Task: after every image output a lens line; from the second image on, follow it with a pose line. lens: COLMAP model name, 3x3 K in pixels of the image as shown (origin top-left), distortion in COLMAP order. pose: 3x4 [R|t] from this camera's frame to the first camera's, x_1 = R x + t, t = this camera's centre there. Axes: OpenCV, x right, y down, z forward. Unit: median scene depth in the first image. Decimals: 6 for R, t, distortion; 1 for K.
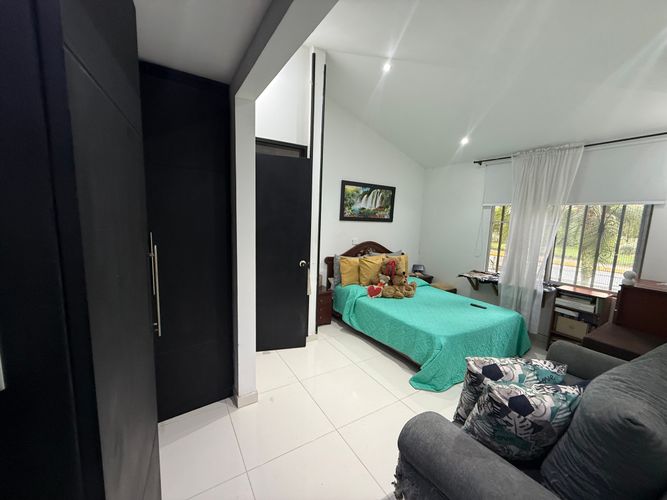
lens RADIAL K [[265.3, 0, 337.1], [0, 265.3, 253.4], [0, 0, 1]] dist [0.001090, -0.000121]
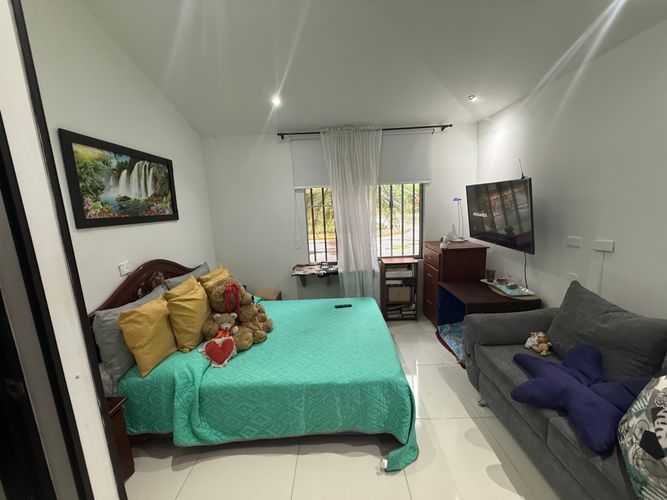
lens RADIAL K [[265.3, 0, 333.0], [0, 265.3, 251.8], [0, 0, 1]] dist [0.001090, -0.000121]
pose [[0.551081, -0.206015, 0.808621, -0.121154], [0.181664, 0.975421, 0.124706, -0.072614], [-0.814437, 0.078174, 0.574962, 0.467842]]
